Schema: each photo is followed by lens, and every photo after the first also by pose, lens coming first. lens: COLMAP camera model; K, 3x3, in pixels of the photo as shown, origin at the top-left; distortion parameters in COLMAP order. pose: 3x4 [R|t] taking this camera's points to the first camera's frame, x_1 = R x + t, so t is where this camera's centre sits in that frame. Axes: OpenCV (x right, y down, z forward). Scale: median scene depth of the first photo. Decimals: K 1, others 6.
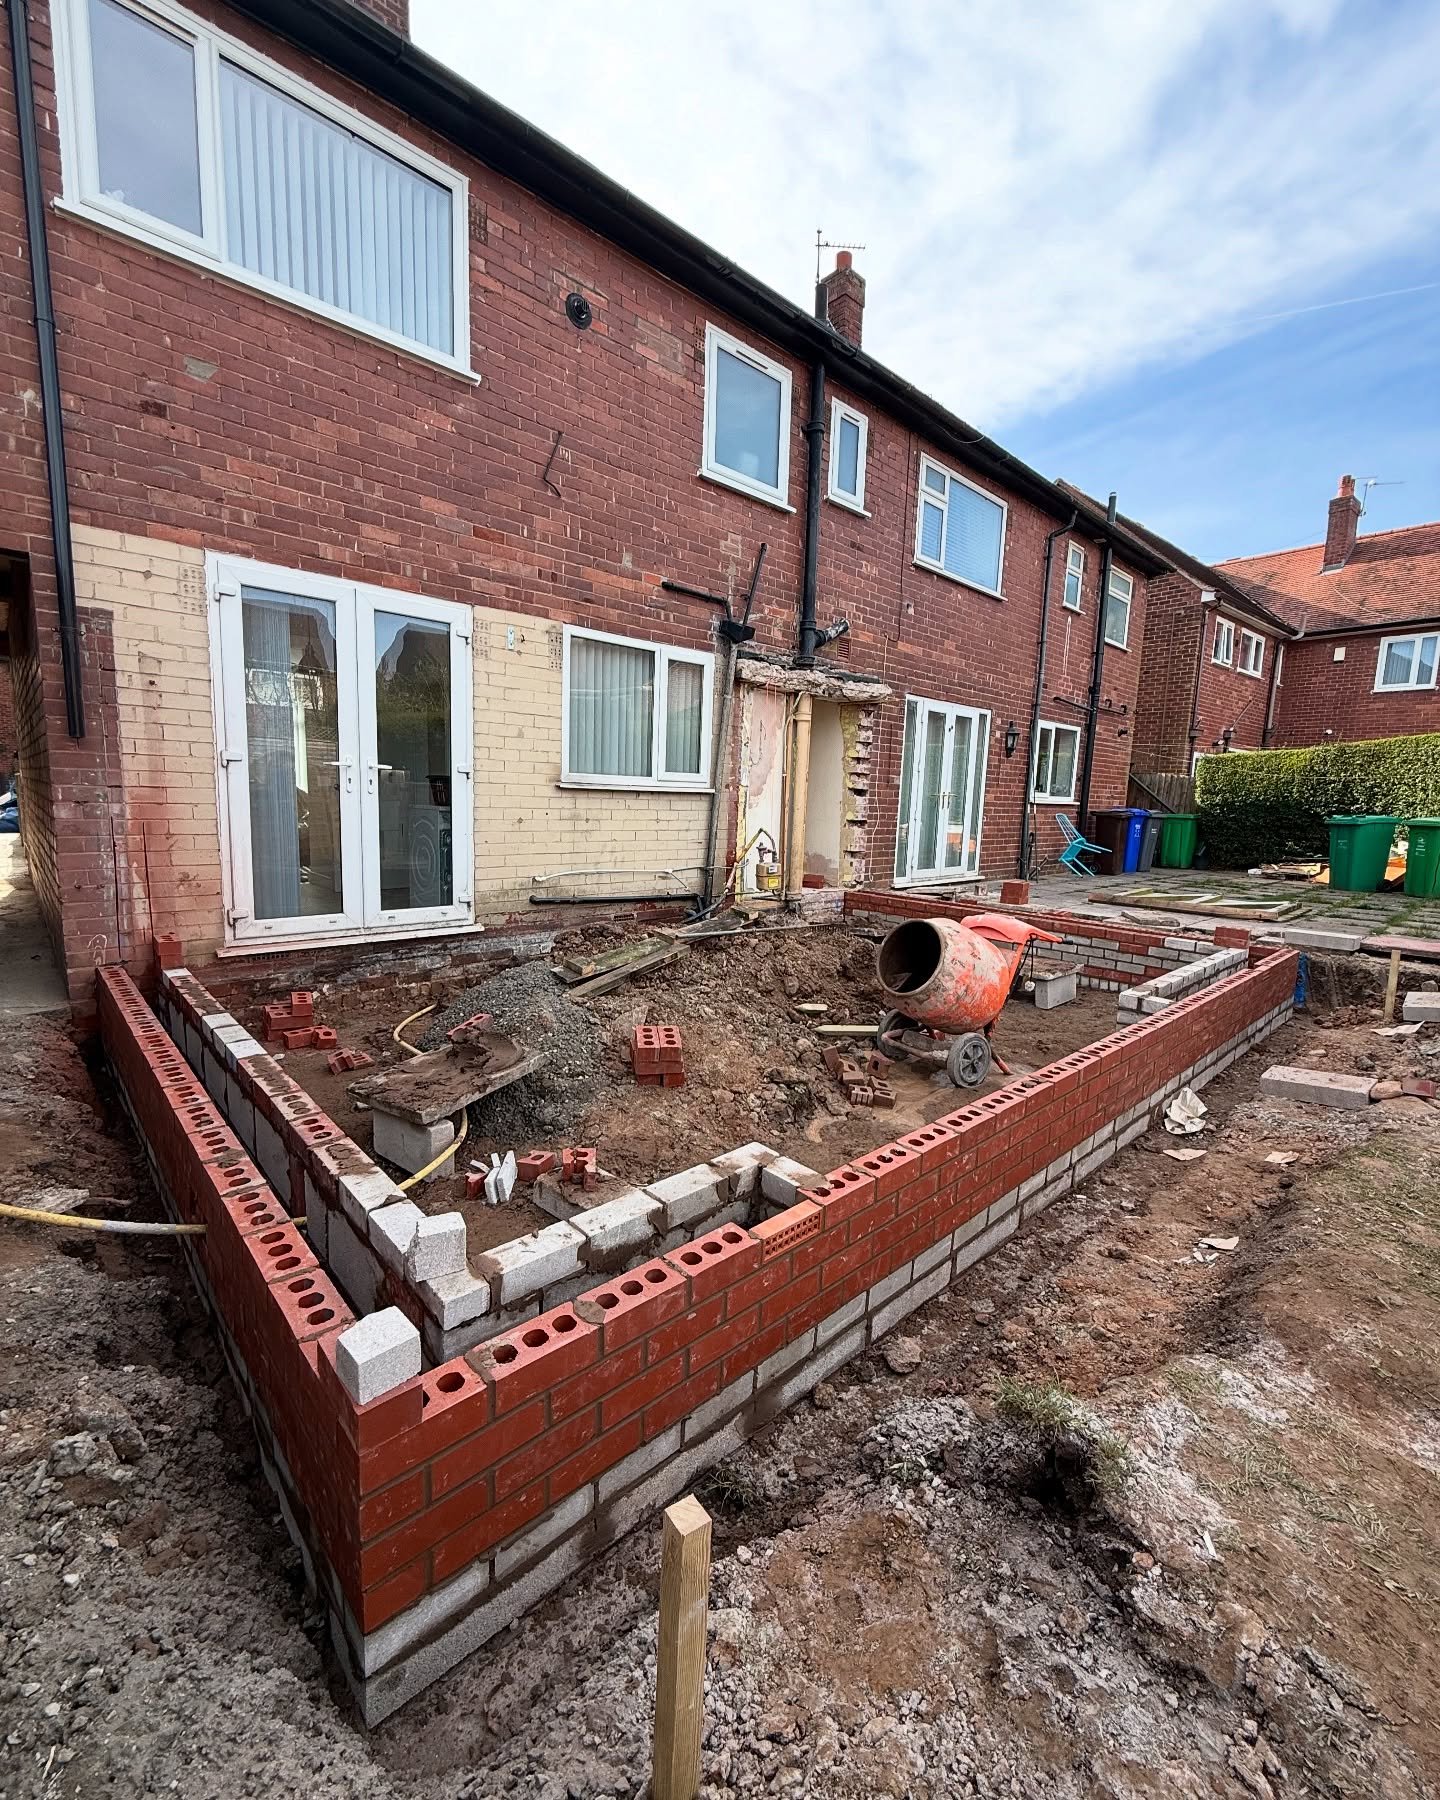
lens RADIAL K [[770.5, 0, 720.0], [0, 770.5, 900.0], [0, 0, 1]] dist [0.000632, -0.000223]
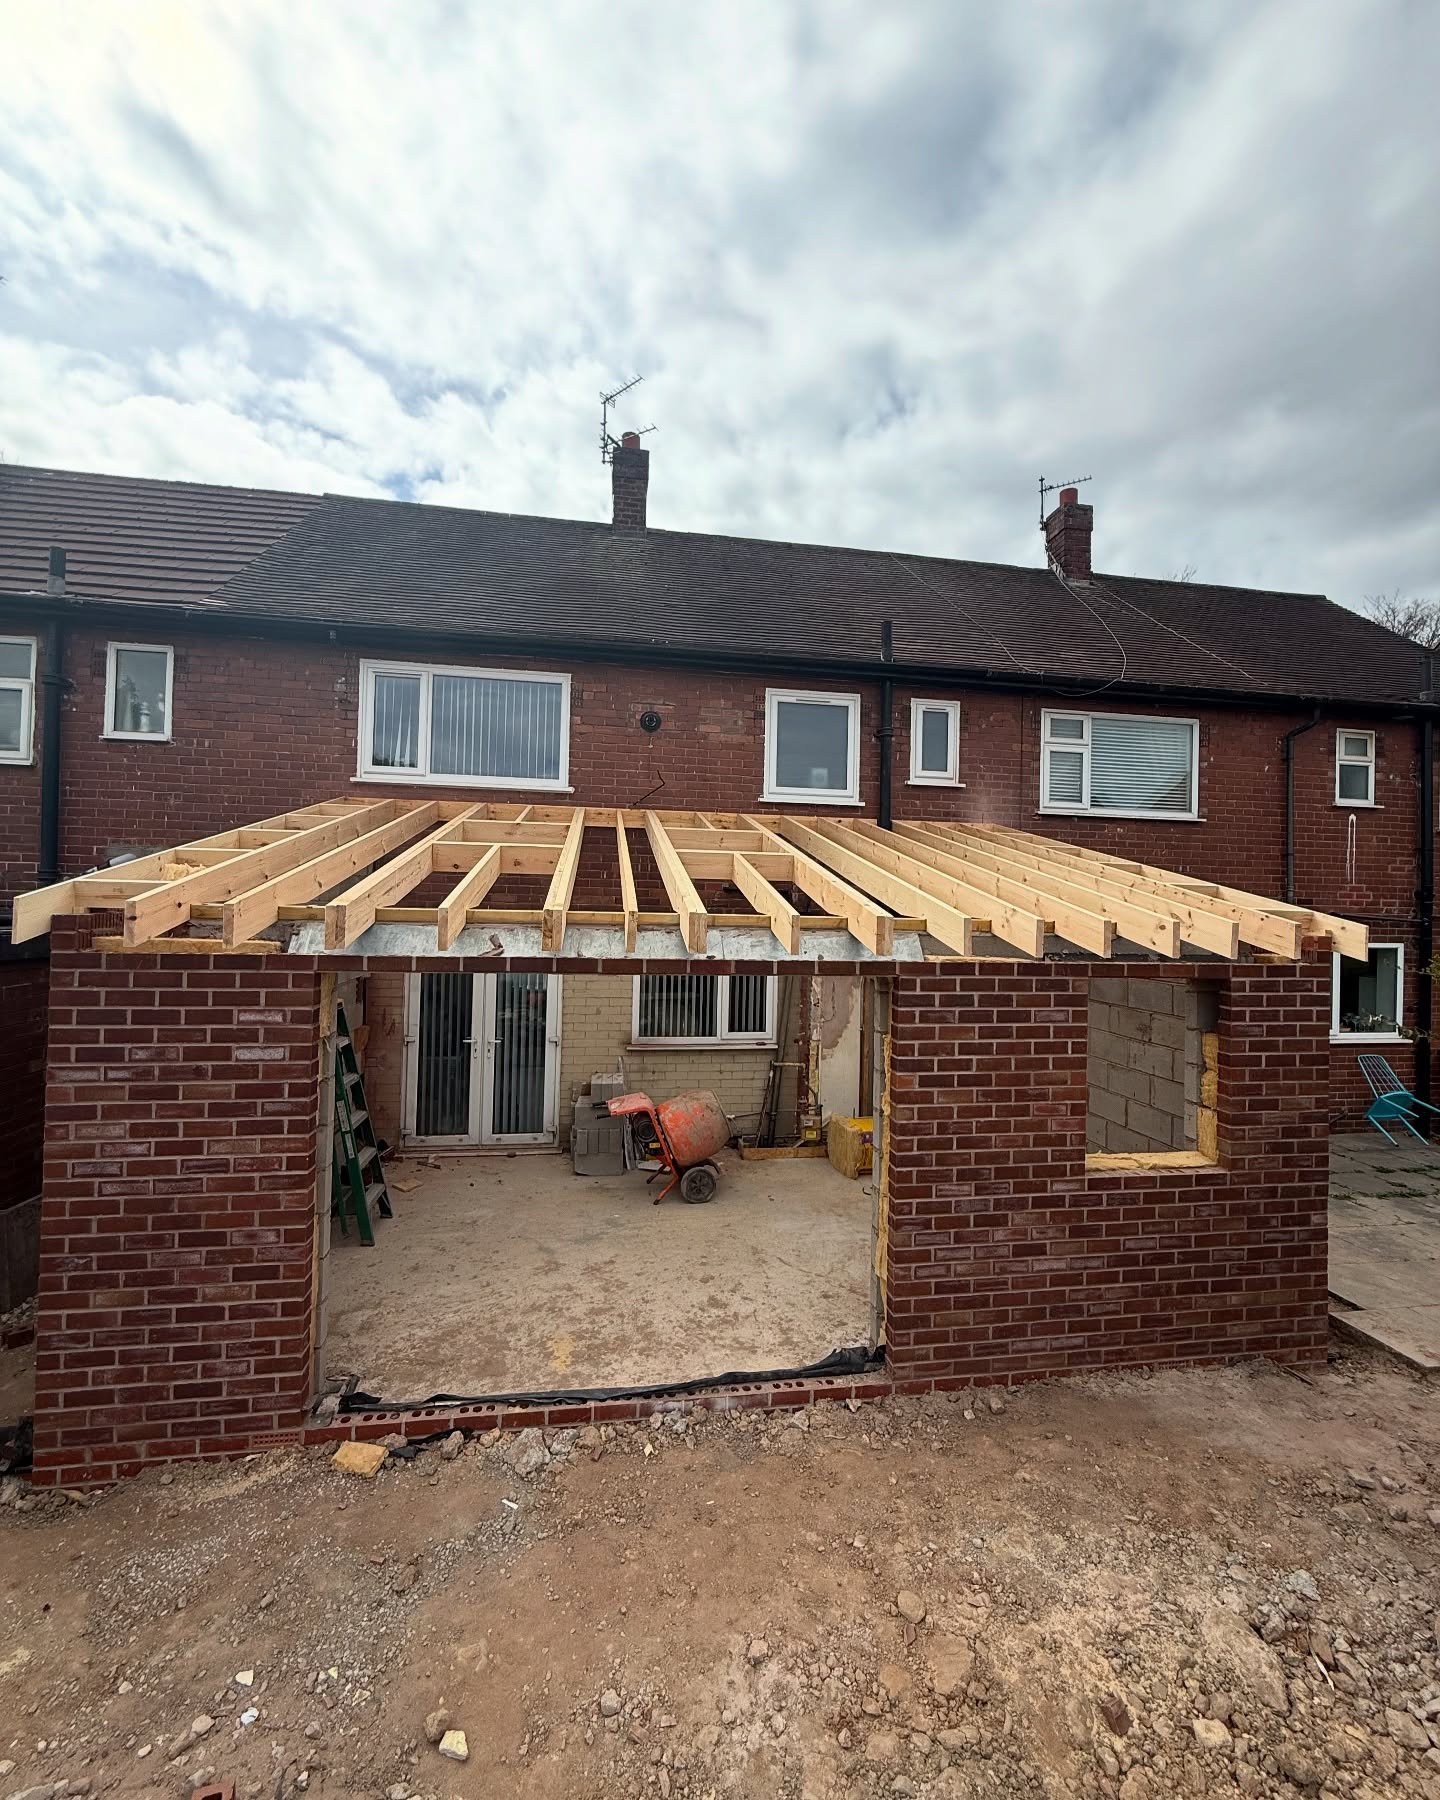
lens RADIAL K [[770.5, 0, 720.0], [0, 770.5, 900.0], [0, 0, 1]] dist [0.000632, -0.000223]
pose [[0.827255, -0.021539, -0.561414, 0.610397], [-0.069767, 0.987592, -0.140693, -0.199404], [0.557478, 0.155557, 0.815488, -0.046121]]
